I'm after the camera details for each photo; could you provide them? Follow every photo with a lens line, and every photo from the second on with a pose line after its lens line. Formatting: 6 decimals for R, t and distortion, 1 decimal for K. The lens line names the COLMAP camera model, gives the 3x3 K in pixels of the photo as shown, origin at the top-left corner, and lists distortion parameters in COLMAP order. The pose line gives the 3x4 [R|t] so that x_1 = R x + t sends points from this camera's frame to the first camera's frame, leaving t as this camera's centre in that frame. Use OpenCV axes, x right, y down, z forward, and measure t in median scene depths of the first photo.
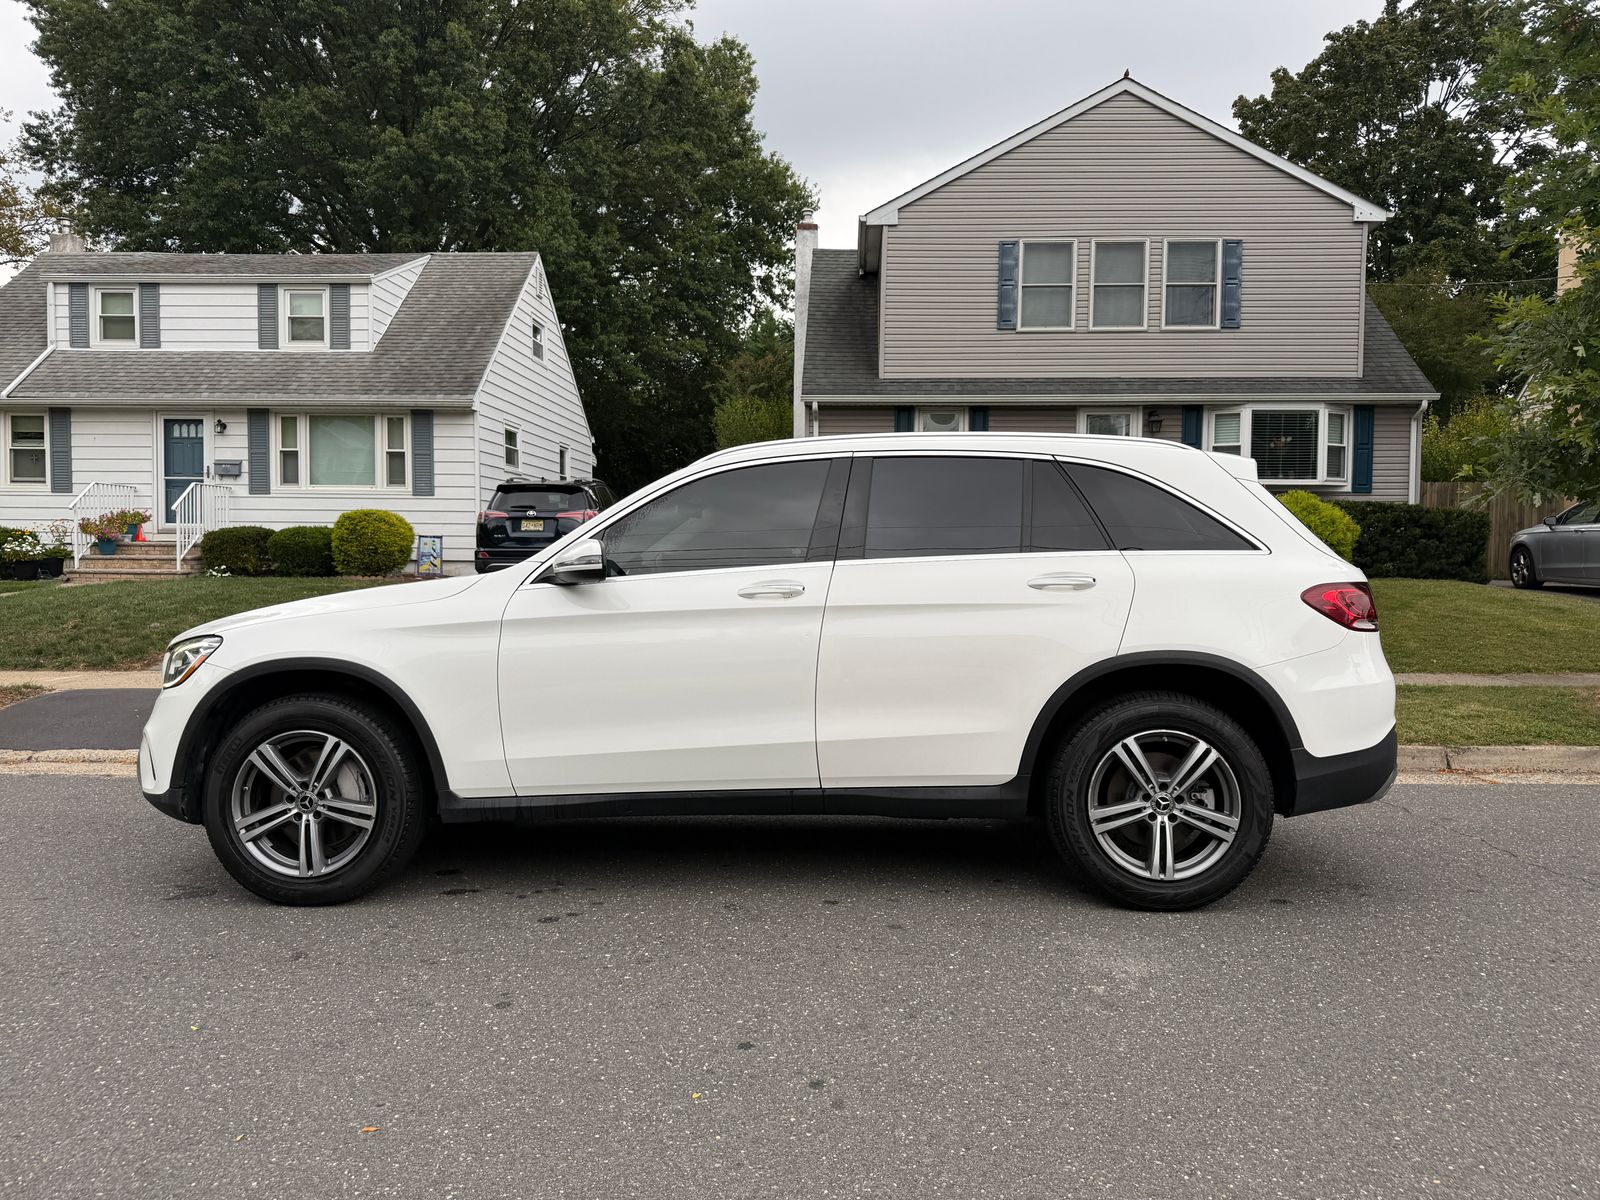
lens RADIAL K [[1116.5, 0, 819.0], [0, 1116.5, 631.6], [0, 0, 1]] dist [0.047995, -0.064258]
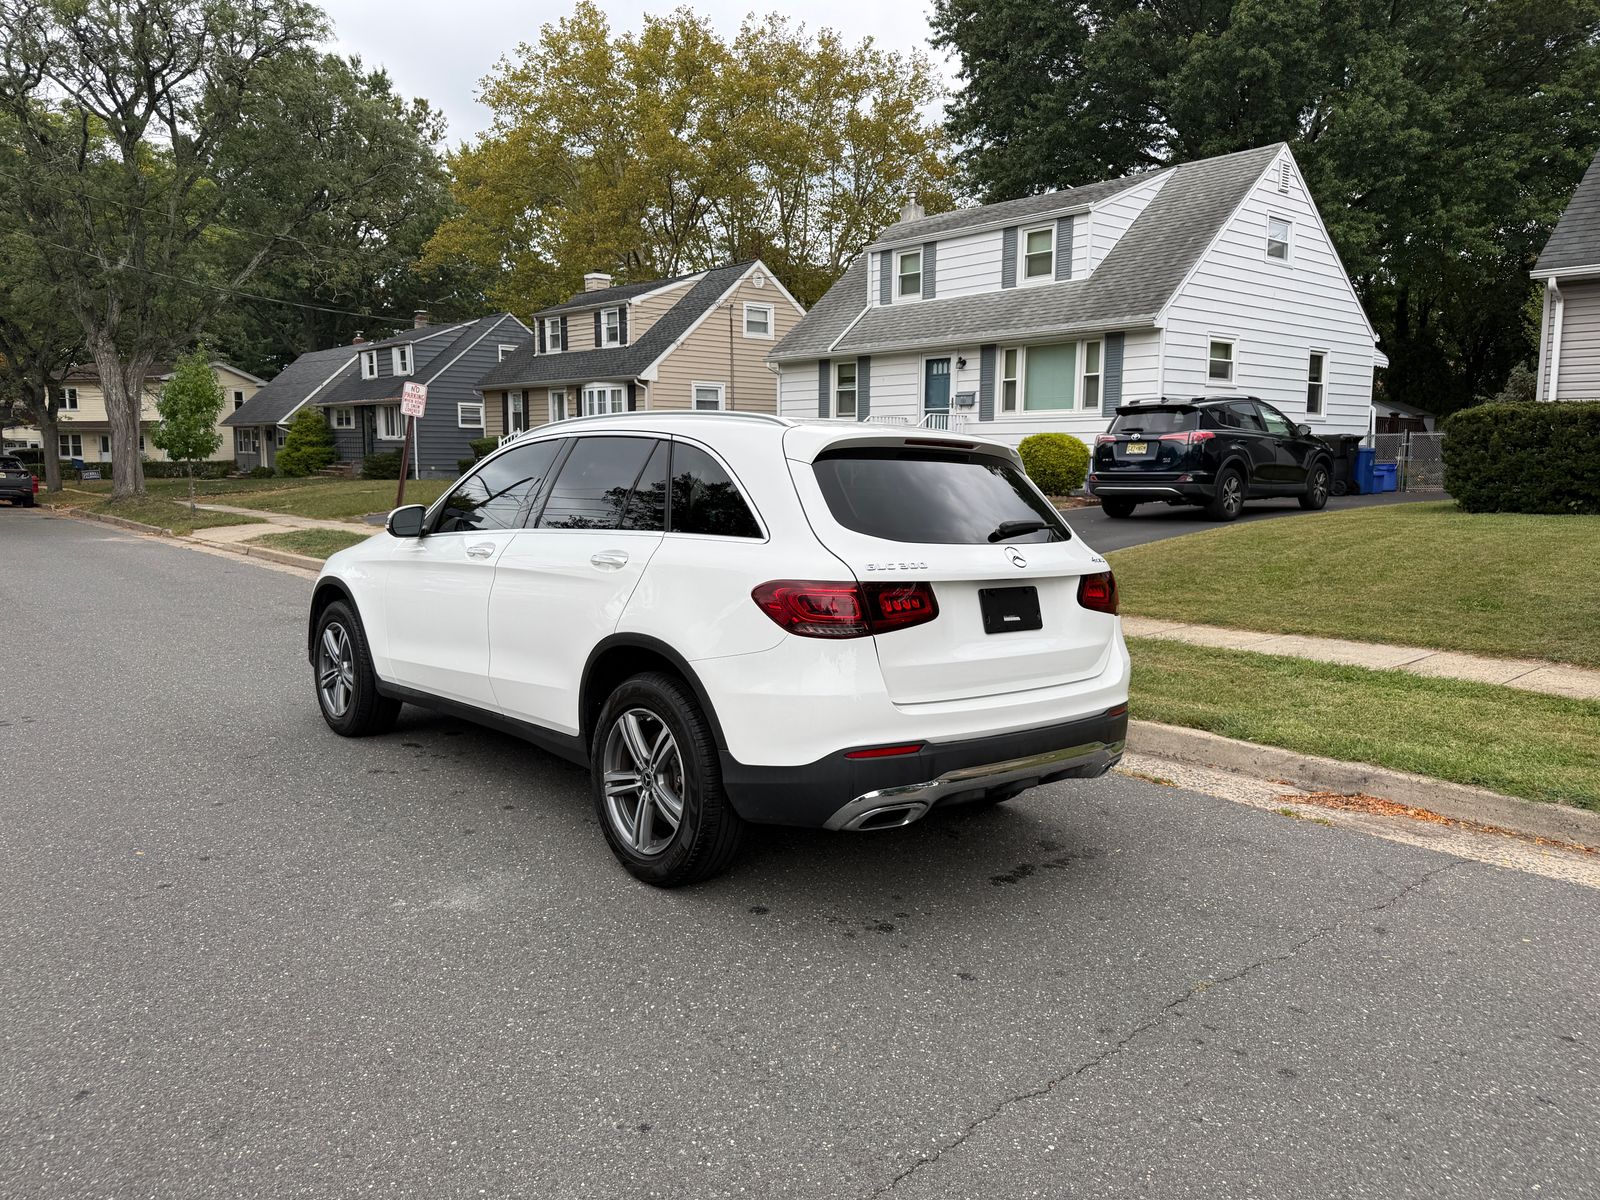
lens RADIAL K [[1116.5, 0, 800.3], [0, 1116.5, 624.0], [0, 0, 1]] dist [0.047995, -0.064258]
pose [[0.684889, 0.103046, -0.721324, 0.214939], [-0.047218, 0.994145, 0.097187, -0.018239], [0.727116, -0.032502, 0.685745, 0.076837]]
